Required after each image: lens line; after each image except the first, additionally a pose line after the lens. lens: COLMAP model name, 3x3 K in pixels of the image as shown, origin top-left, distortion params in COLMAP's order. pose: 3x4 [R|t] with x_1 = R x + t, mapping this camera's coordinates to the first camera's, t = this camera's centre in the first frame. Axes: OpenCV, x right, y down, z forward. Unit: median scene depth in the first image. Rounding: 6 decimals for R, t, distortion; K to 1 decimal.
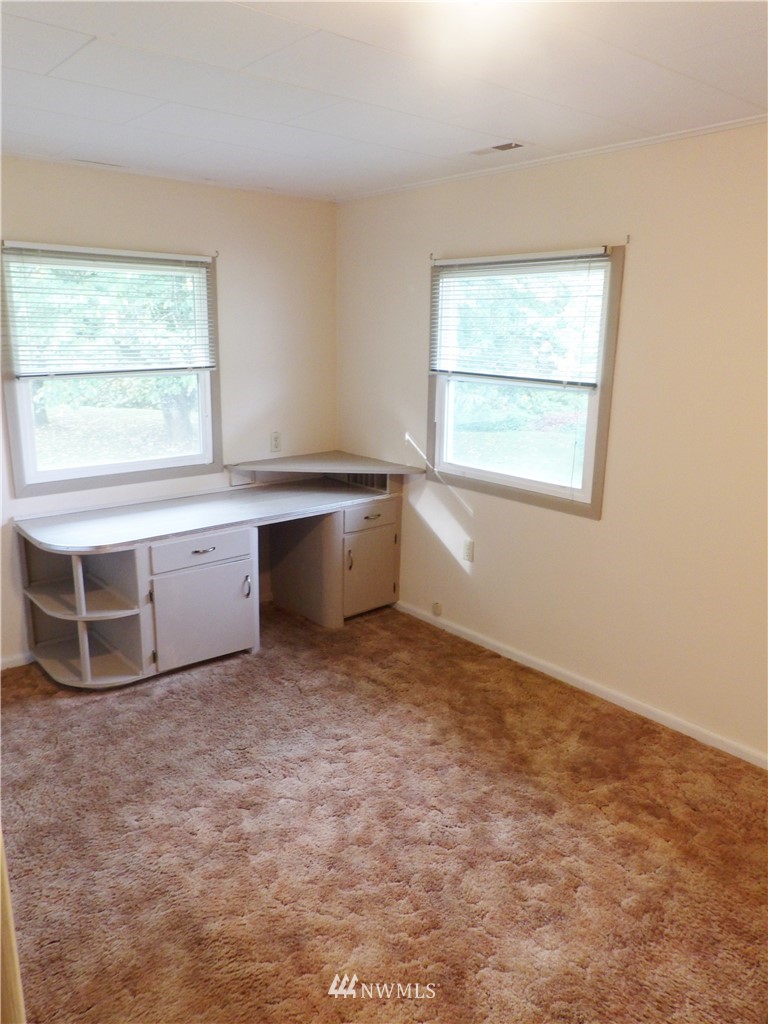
lens RADIAL K [[727.2, 0, 378.5], [0, 727.2, 513.6], [0, 0, 1]] dist [-0.044450, 0.055774]
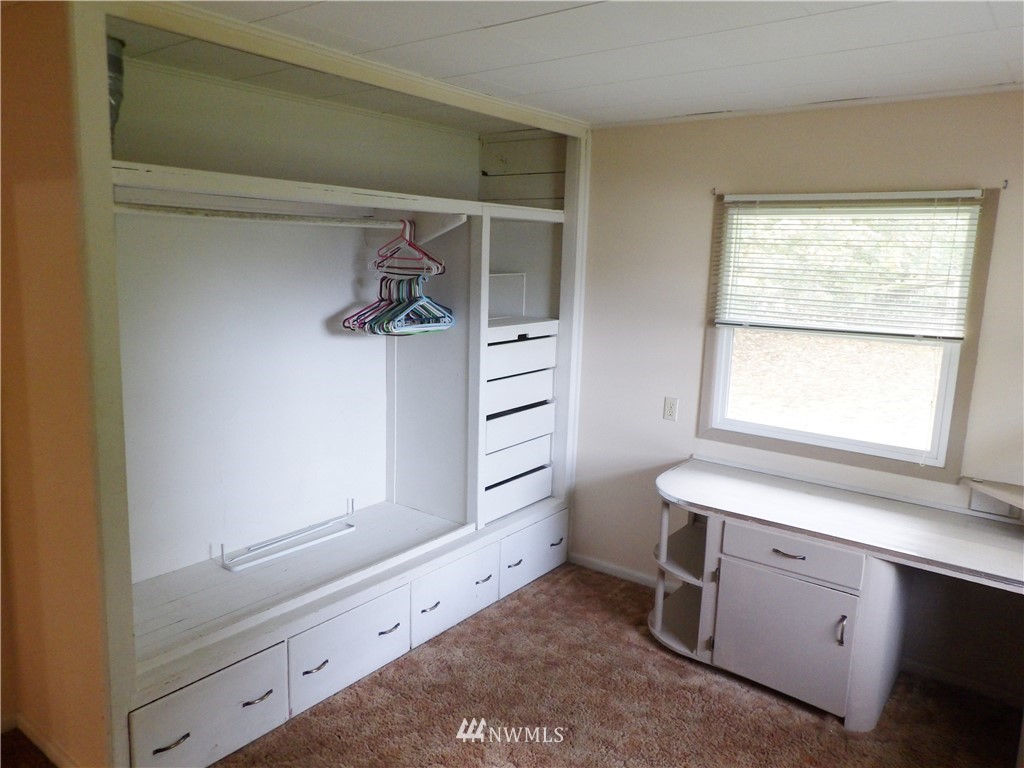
lens RADIAL K [[727.2, 0, 509.3], [0, 727.2, 377.8], [0, 0, 1]] dist [-0.044450, 0.055774]
pose [[0.208902, 0.150129, -0.966344, 0.447080], [-0.272954, 0.957827, 0.089799, -0.126353], [0.939072, 0.245008, 0.241070, 0.488418]]
